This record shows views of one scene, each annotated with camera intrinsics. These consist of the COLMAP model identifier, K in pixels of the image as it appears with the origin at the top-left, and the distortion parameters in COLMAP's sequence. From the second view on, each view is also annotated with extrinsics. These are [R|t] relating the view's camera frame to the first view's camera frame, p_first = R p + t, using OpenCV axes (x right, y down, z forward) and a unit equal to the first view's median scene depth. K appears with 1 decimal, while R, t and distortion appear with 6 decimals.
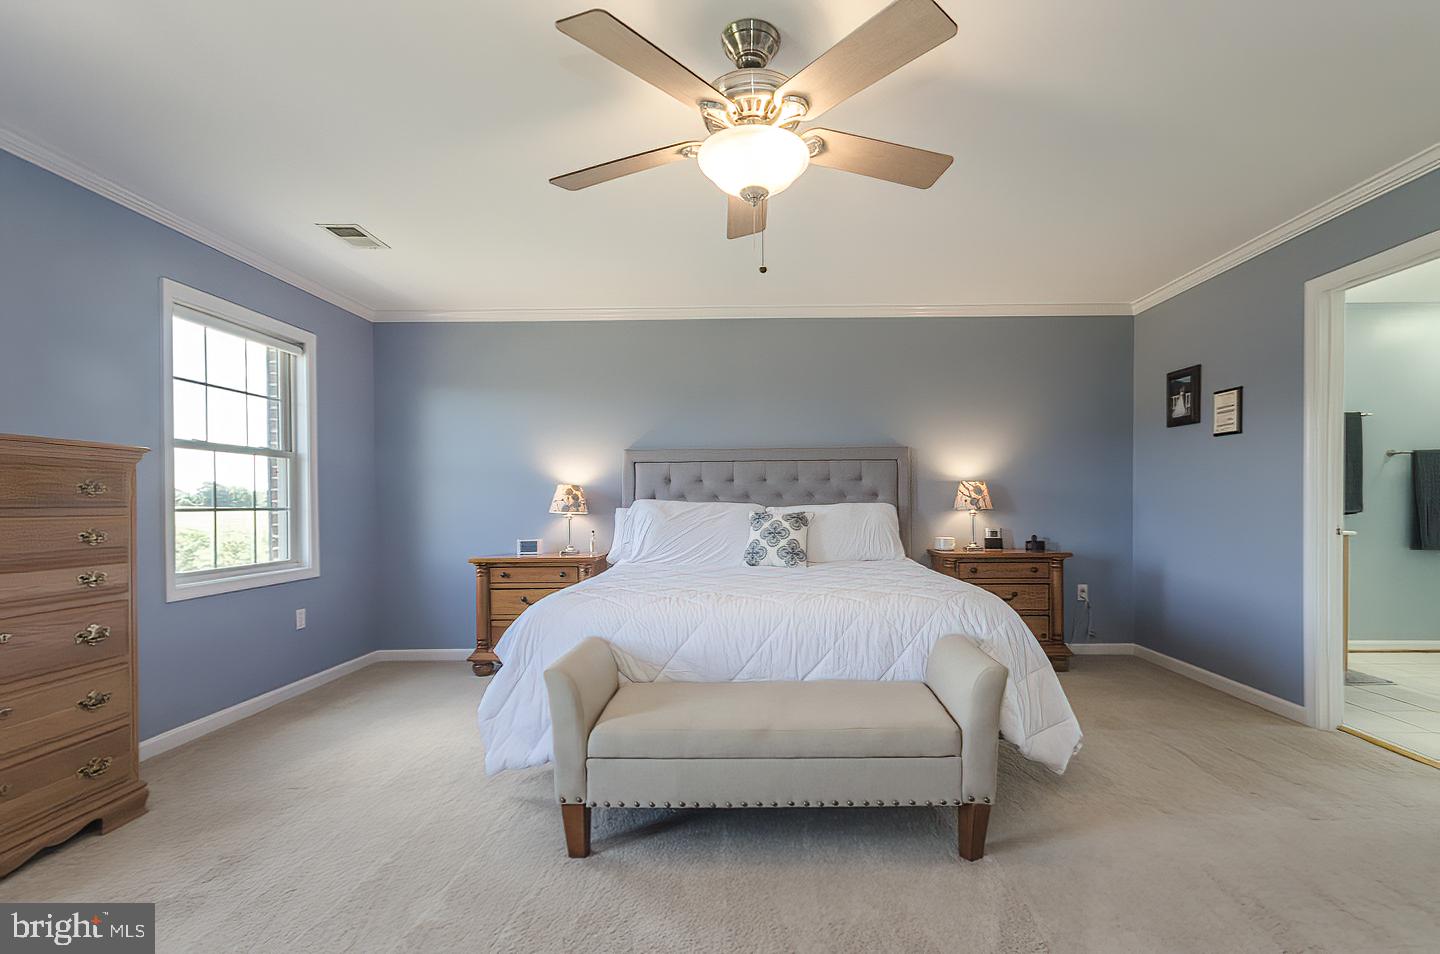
lens RADIAL K [[637.6, 0, 747.7], [0, 637.6, 502.9], [0, 0, 1]] dist [0.006571, 0.000752]
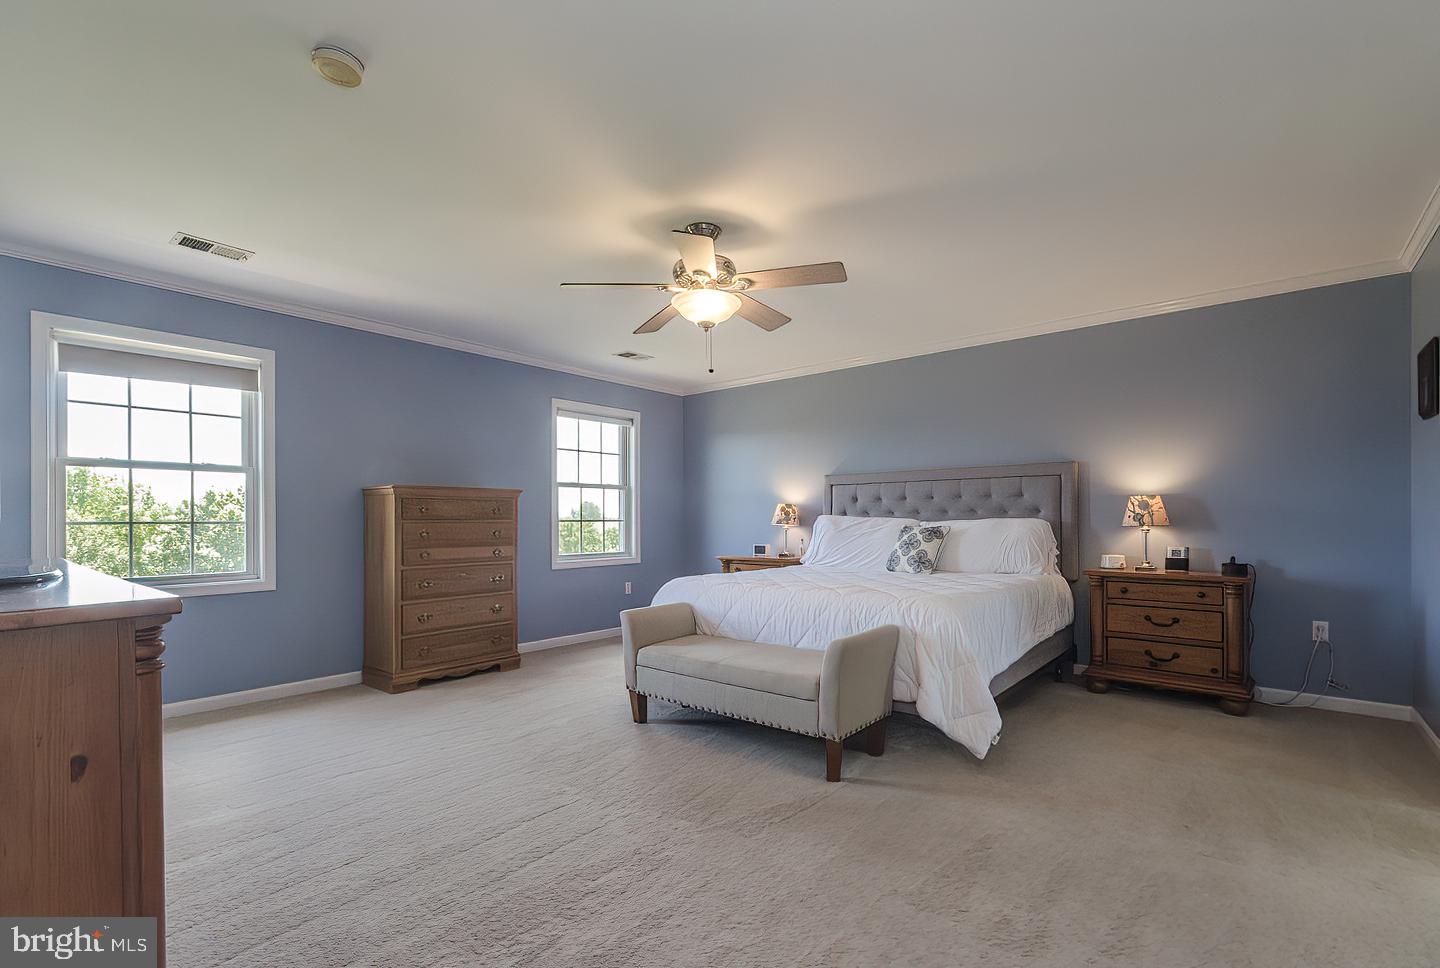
lens RADIAL K [[638.5, 0, 748.2], [0, 638.5, 508.1], [0, 0, 1]] dist [0.002657, 0.000008]
pose [[0.787274, -0.006127, -0.616573, 0.529680], [-0.002911, 0.999903, -0.013653, -0.001470], [0.616597, 0.012543, 0.787179, -0.091591]]
